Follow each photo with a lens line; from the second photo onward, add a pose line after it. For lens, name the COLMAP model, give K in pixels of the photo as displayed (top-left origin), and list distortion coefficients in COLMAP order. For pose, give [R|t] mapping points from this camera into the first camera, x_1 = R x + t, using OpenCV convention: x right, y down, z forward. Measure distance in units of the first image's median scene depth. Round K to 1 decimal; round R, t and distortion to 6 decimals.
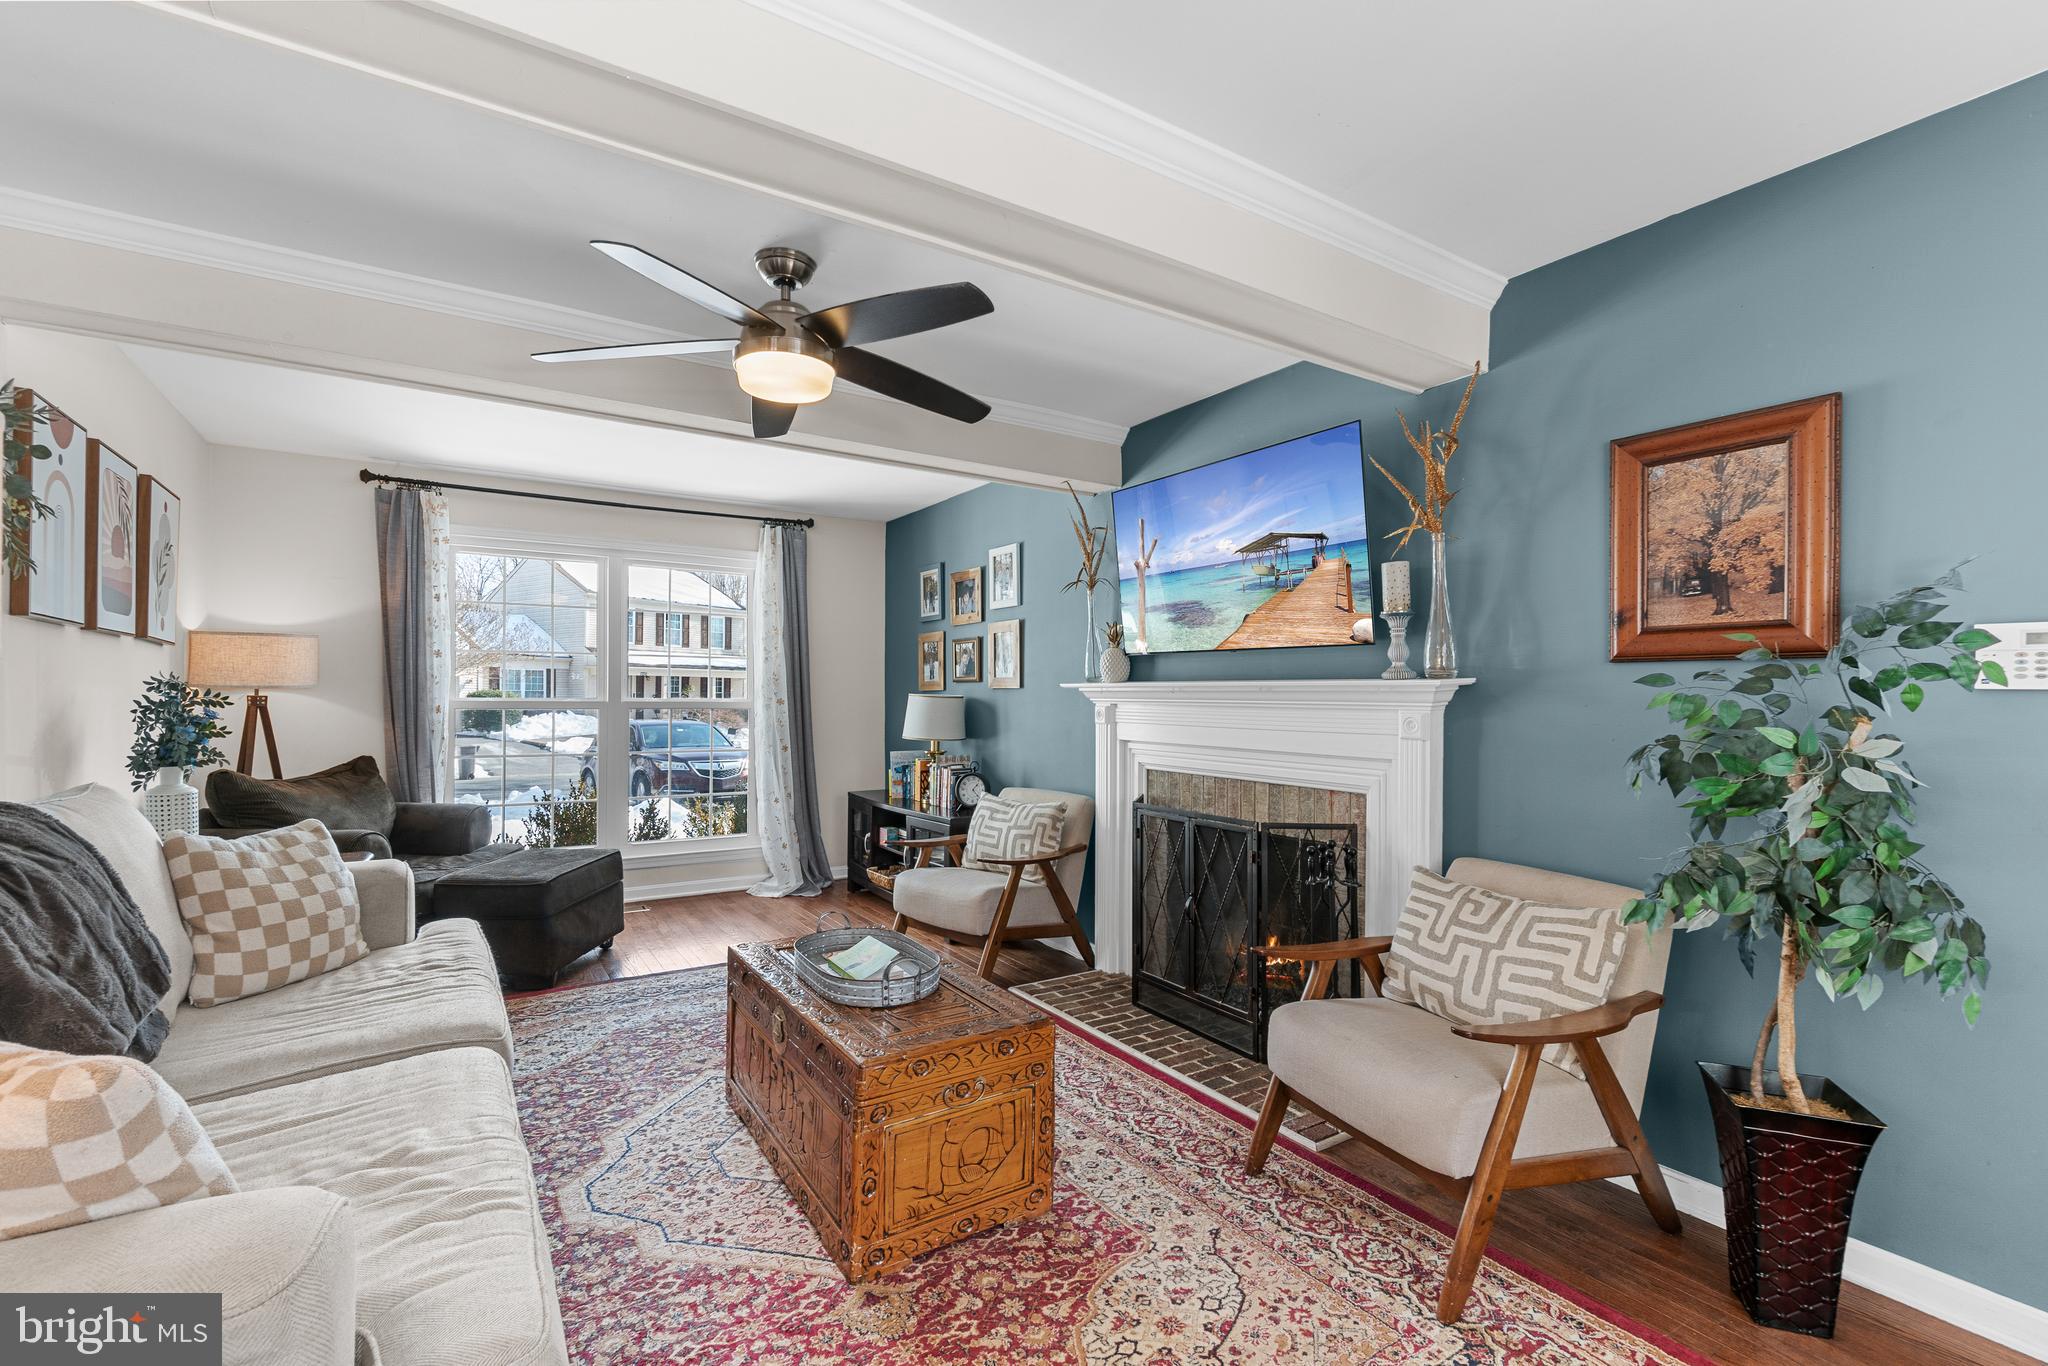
lens RADIAL K [[888.8, 0, 995.1], [0, 888.8, 677.8], [0, 0, 1]] dist [-0.004739, 0.000280]
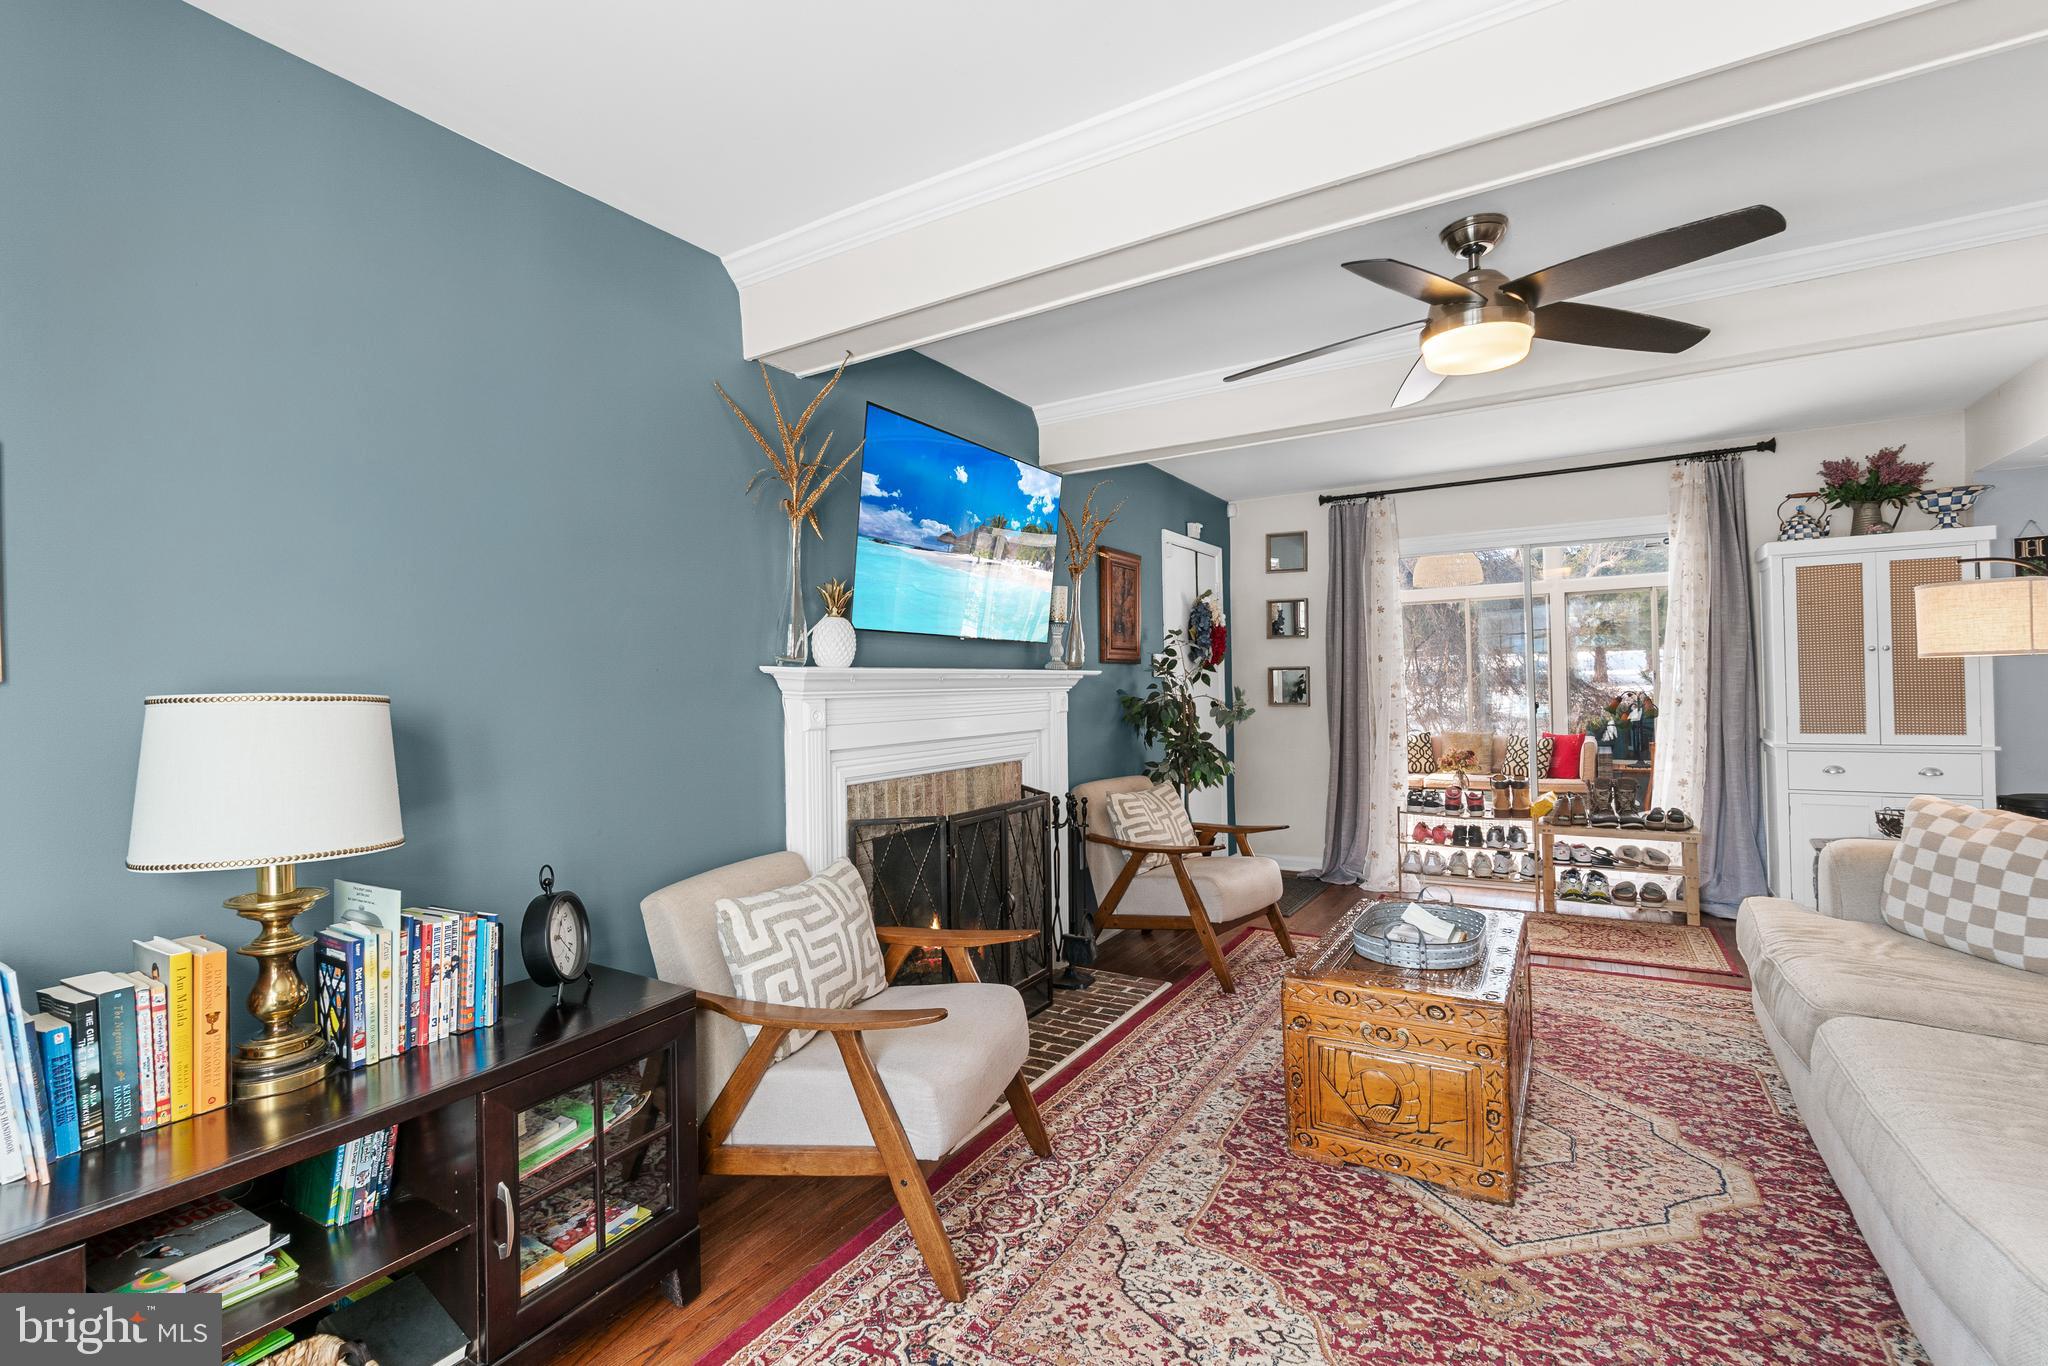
lens RADIAL K [[888.8, 0, 995.1], [0, 888.8, 677.8], [0, 0, 1]] dist [-0.004739, 0.000280]
pose [[-0.426053, 0.014466, 0.904583, -0.854973], [-0.024336, 0.999327, -0.027444, 0.044052], [-0.904371, -0.033706, -0.425414, 1.833013]]
